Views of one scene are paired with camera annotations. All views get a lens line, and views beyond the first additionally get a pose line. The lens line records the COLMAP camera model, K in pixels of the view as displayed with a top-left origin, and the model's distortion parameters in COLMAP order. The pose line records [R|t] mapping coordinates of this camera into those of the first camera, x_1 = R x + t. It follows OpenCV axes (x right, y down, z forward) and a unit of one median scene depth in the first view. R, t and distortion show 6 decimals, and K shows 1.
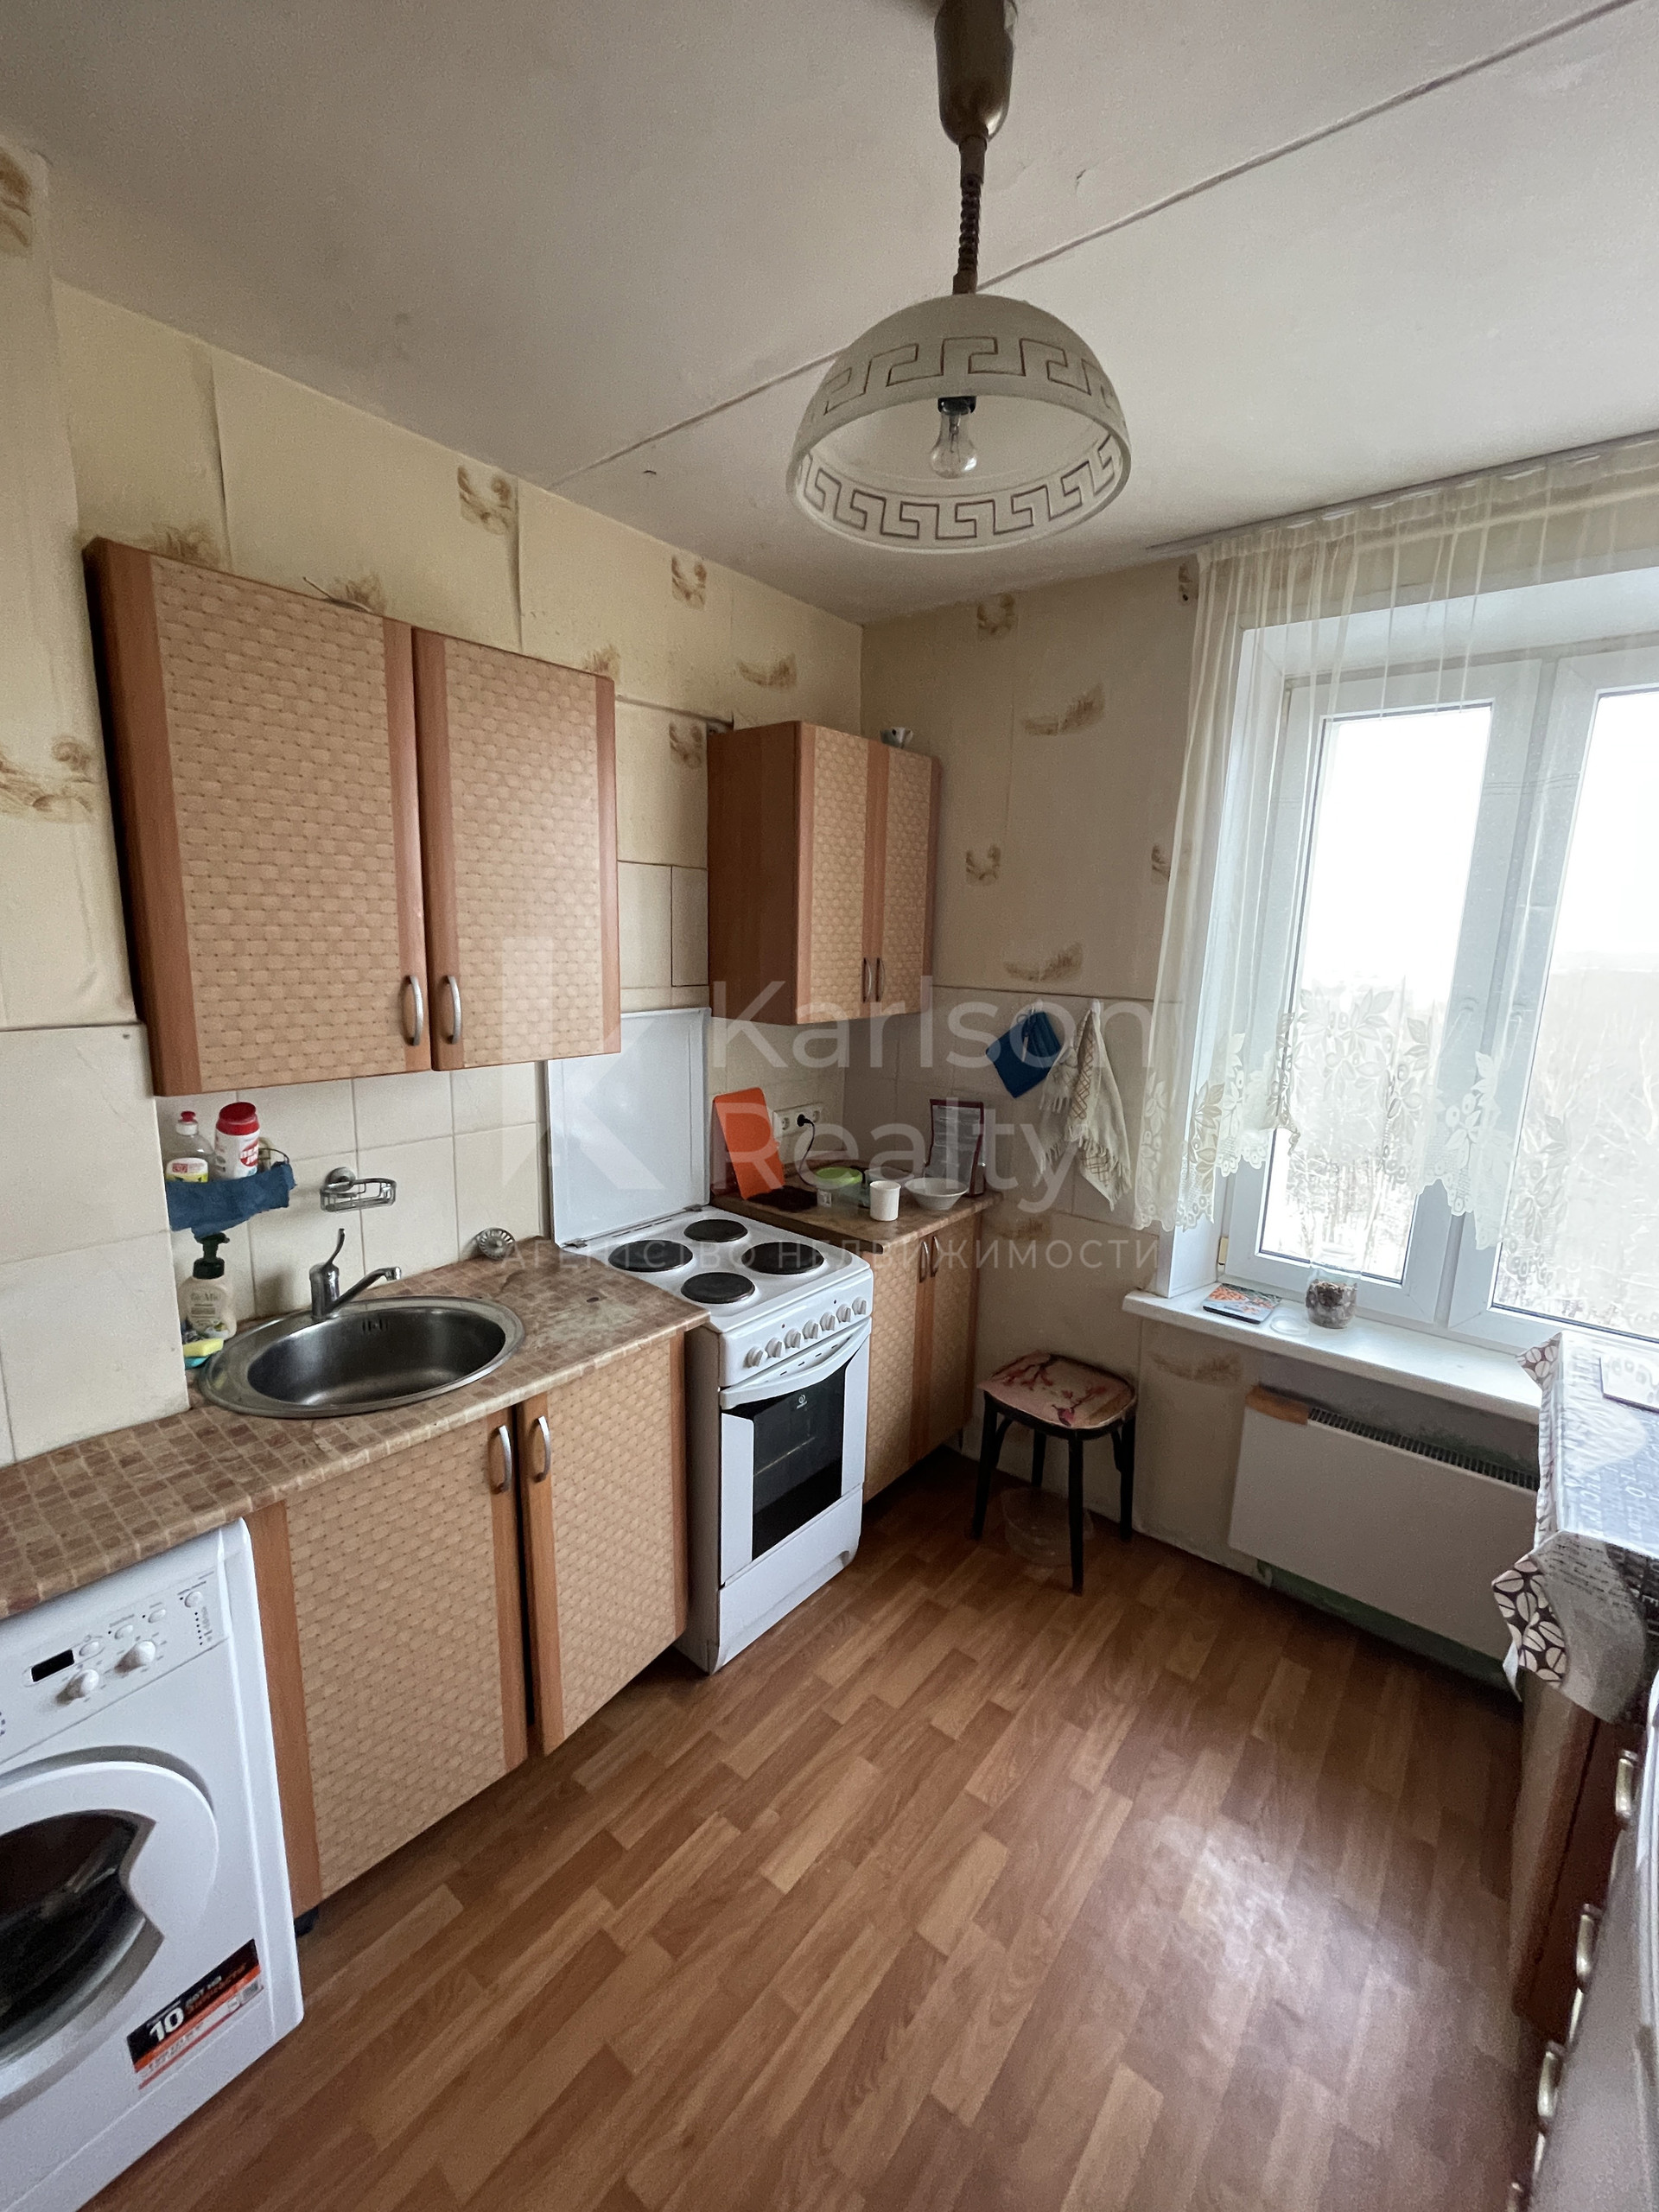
lens RADIAL K [[917.5, 0, 829.5], [0, 917.5, 1106.0], [0, 0, 1]] dist [-0.000849, 0.000082]
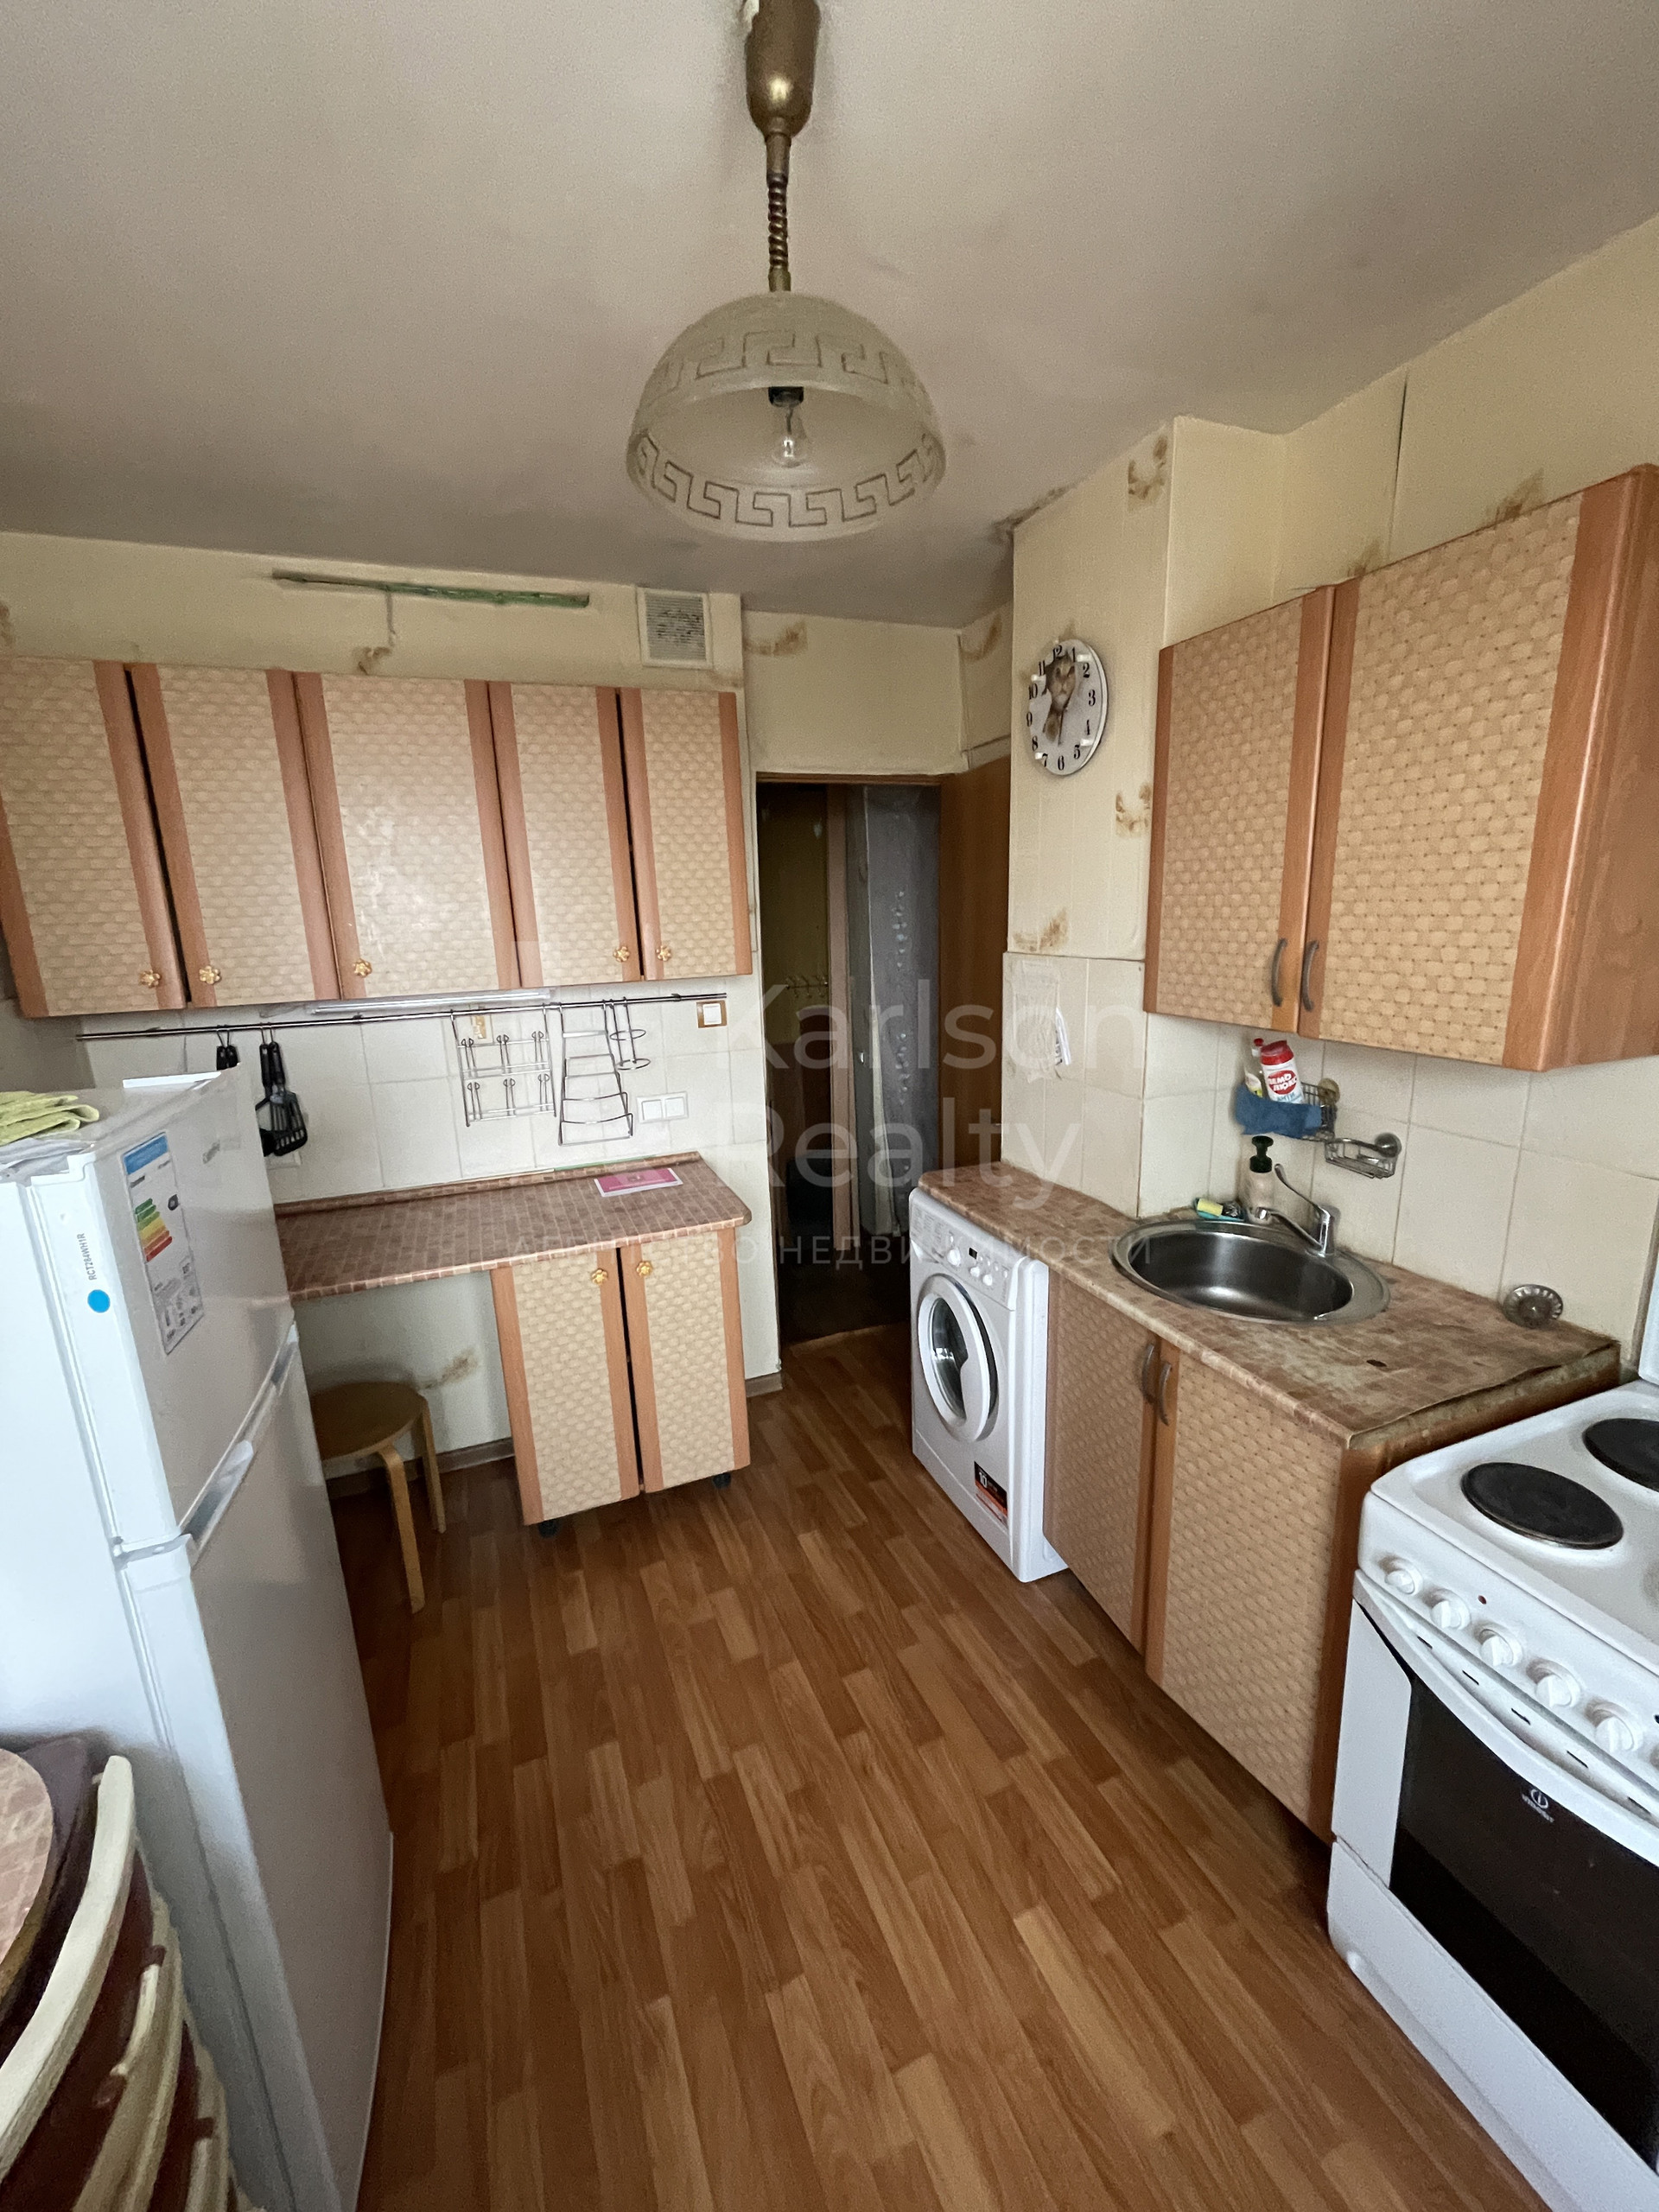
lens RADIAL K [[892.1, 0, 829.5], [0, 892.1, 1106.0], [0, 0, 1]] dist [0.000305, -0.000290]
pose [[-0.485826, 0.181258, -0.855055, 0.703022], [-0.153051, 0.945505, 0.287393, -0.175023], [0.860551, 0.270490, -0.431609, 1.044555]]
